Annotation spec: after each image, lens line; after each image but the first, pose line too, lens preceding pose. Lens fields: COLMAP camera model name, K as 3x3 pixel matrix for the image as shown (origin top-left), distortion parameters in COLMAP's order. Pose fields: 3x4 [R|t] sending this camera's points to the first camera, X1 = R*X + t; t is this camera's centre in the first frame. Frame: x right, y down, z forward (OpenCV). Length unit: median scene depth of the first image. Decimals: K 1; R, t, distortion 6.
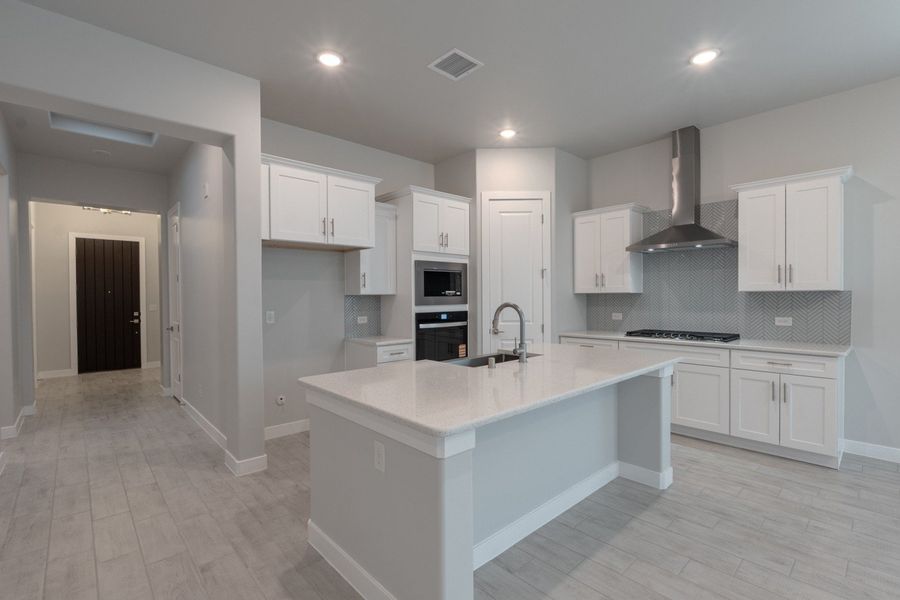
lens RADIAL K [[408.7, 0, 450.0], [0, 408.7, 300.0], [0, 0, 1]] dist [-0.004860, -0.000515]
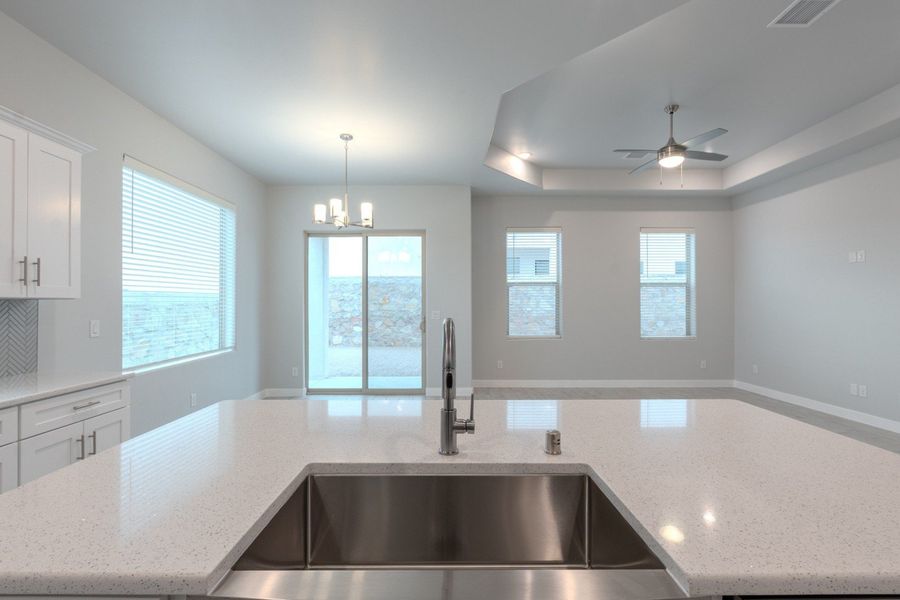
lens RADIAL K [[413.4, 0, 450.0], [0, 413.4, 300.0], [0, 0, 1]] dist [-0.006444, -0.000356]
pose [[-0.739848, 0.014558, 0.672617, -0.076825], [0.011684, 0.999893, -0.008790, -0.004959], [-0.672673, 0.001355, -0.739939, 0.801976]]
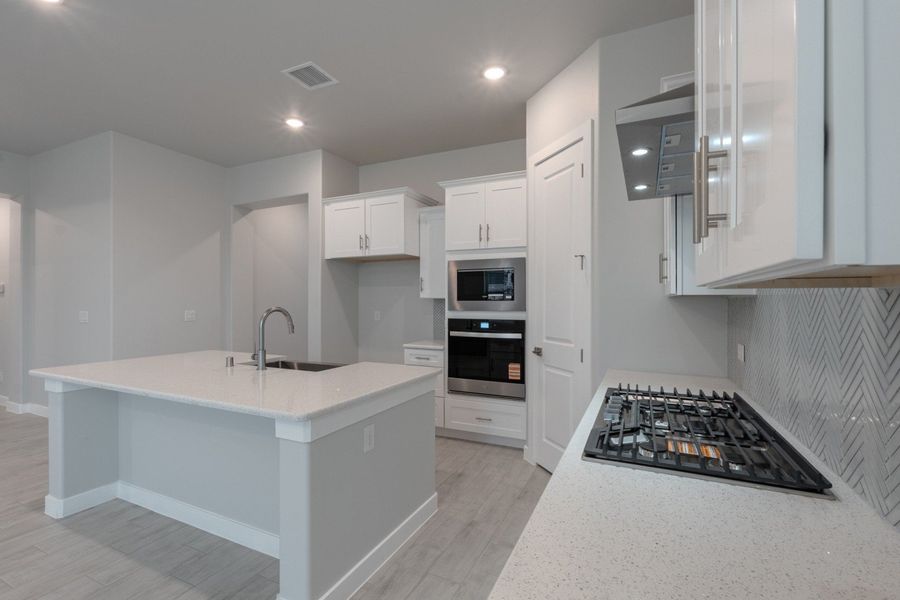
lens RADIAL K [[408.7, 0, 450.0], [0, 408.7, 300.0], [0, 0, 1]] dist [-0.004860, -0.000515]
pose [[0.377033, 0.006336, -0.926178, 0.740245], [-0.011736, 0.999929, 0.002063, -0.011296], [0.926125, 0.010092, 0.377081, 0.633063]]
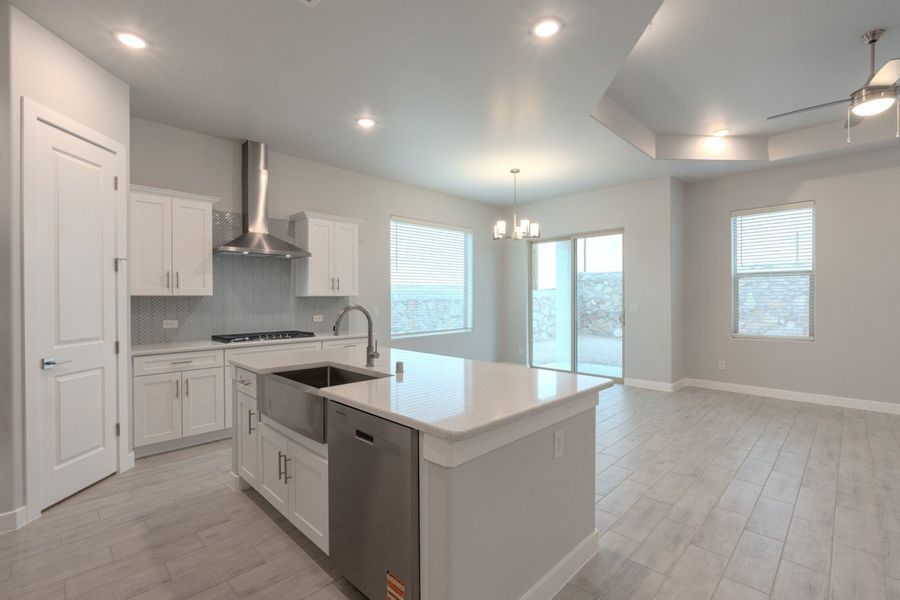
lens RADIAL K [[408.7, 0, 450.0], [0, 408.7, 300.0], [0, 0, 1]] dist [-0.004860, -0.000515]
pose [[-0.046288, 0.002748, 0.998924, -0.484878], [0.010431, 0.999943, -0.002268, -0.000708], [-0.998874, 0.010314, -0.046314, 0.517676]]
